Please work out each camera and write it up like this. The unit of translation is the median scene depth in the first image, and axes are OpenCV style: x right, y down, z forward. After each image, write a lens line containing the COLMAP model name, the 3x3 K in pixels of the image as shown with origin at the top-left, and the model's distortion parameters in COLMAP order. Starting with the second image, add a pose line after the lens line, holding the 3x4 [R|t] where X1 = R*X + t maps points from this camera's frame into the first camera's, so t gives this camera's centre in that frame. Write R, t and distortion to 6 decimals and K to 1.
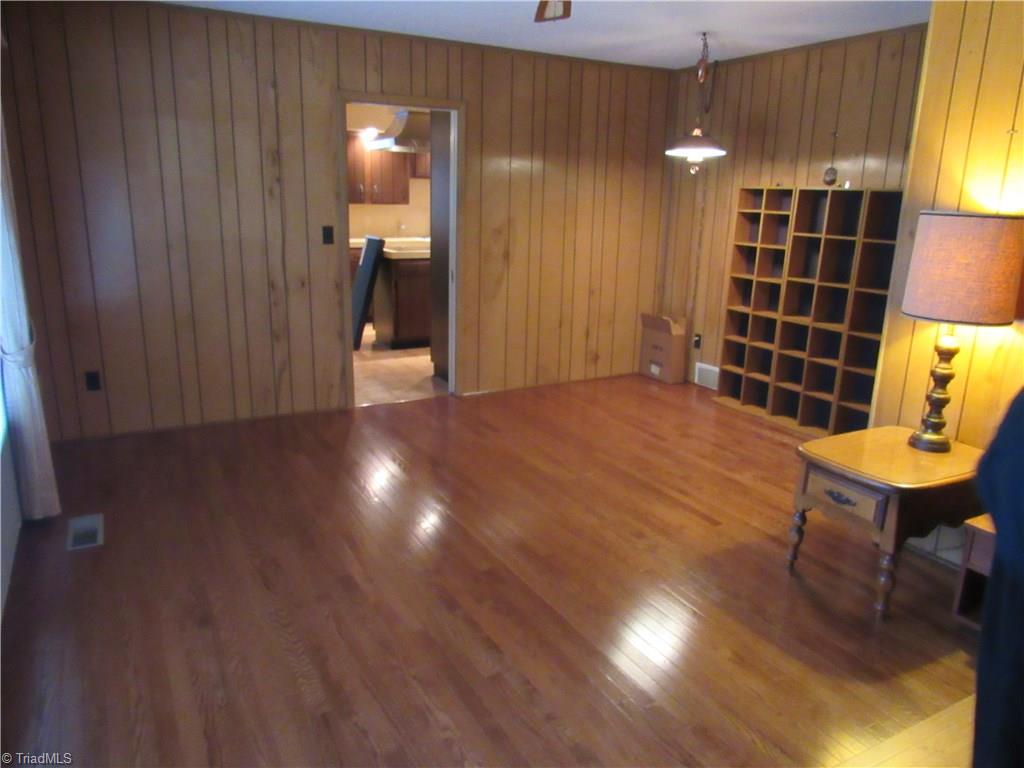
lens RADIAL K [[734.3, 0, 510.0], [0, 734.3, 383.5], [0, 0, 1]] dist [-0.022820, 0.011284]
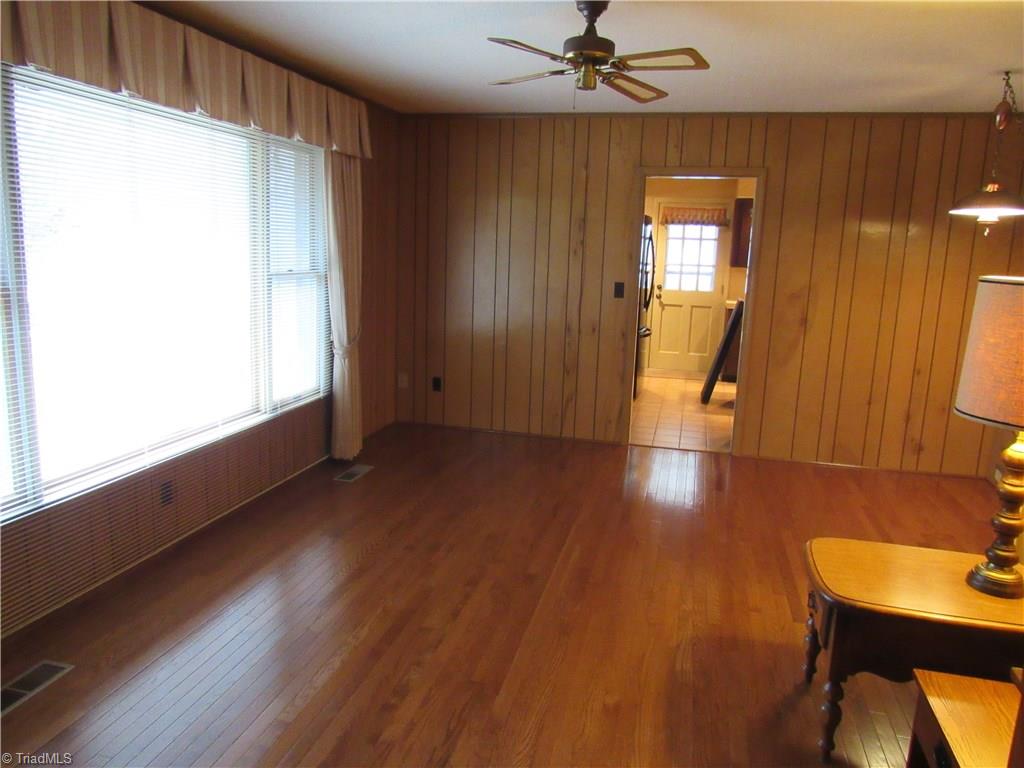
lens RADIAL K [[734.3, 0, 512.2], [0, 734.3, 382.7], [0, 0, 1]] dist [-0.022820, 0.011284]
pose [[0.732286, 0.128265, -0.668809, 0.427326], [-0.187830, 0.982049, -0.017319, -0.008076], [0.654582, 0.138305, 0.743232, 0.054210]]
